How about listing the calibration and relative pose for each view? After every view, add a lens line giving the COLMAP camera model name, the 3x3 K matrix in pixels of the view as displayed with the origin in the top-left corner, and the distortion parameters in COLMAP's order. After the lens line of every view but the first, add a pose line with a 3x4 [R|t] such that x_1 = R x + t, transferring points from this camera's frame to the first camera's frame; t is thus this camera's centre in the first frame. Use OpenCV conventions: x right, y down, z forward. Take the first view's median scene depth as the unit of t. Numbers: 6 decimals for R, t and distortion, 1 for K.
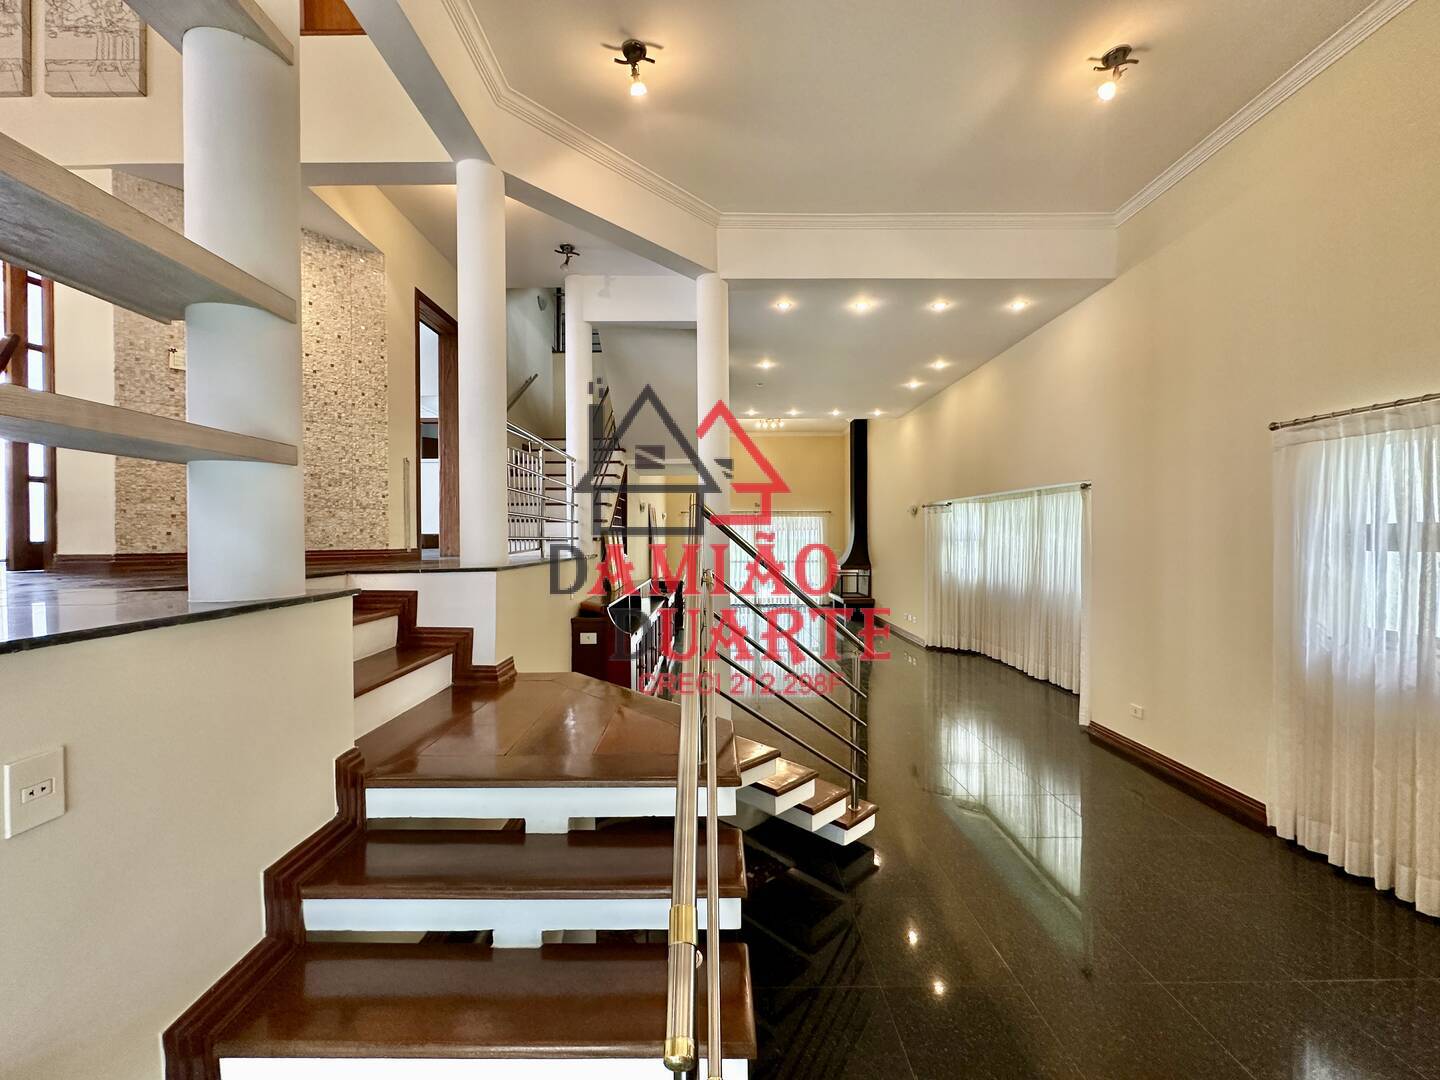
lens RADIAL K [[575.0, 0, 718.4], [0, 575.0, 543.2], [0, 0, 1]] dist [-0.006999, 0.001206]
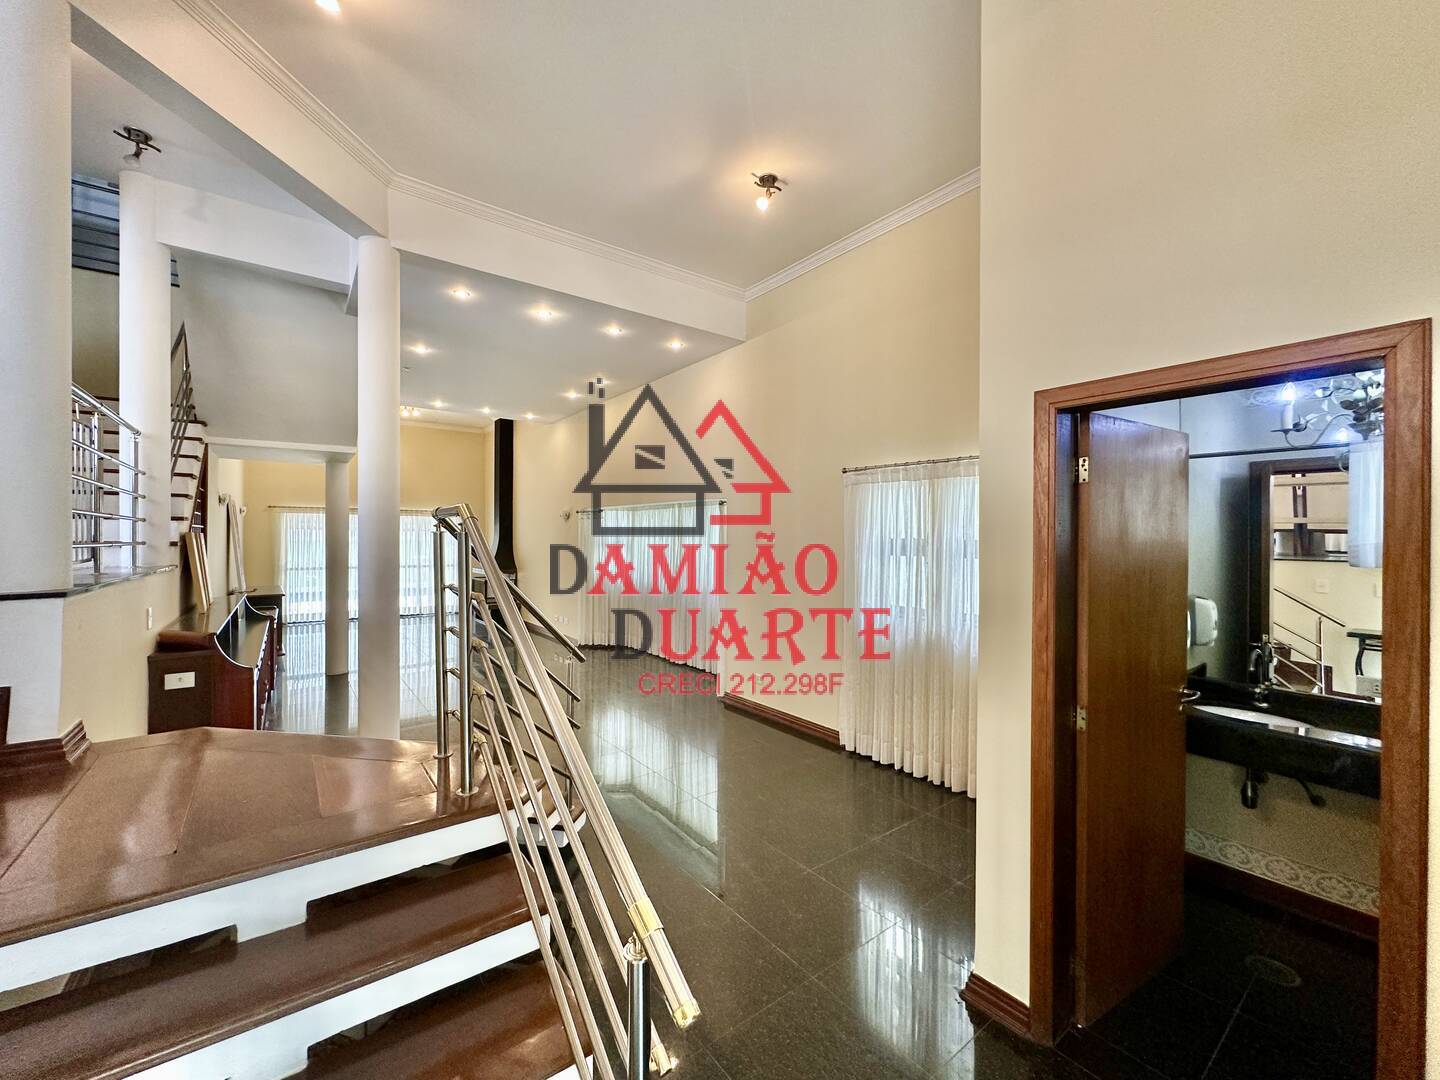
lens RADIAL K [[575.0, 0, 721.7], [0, 575.0, 543.1], [0, 0, 1]] dist [-0.006999, 0.001206]
pose [[0.803561, 0.003776, 0.595210, -0.109201], [-0.001906, 0.999991, -0.003770, -0.008700], [-0.595219, 0.001895, 0.803561, 0.004104]]
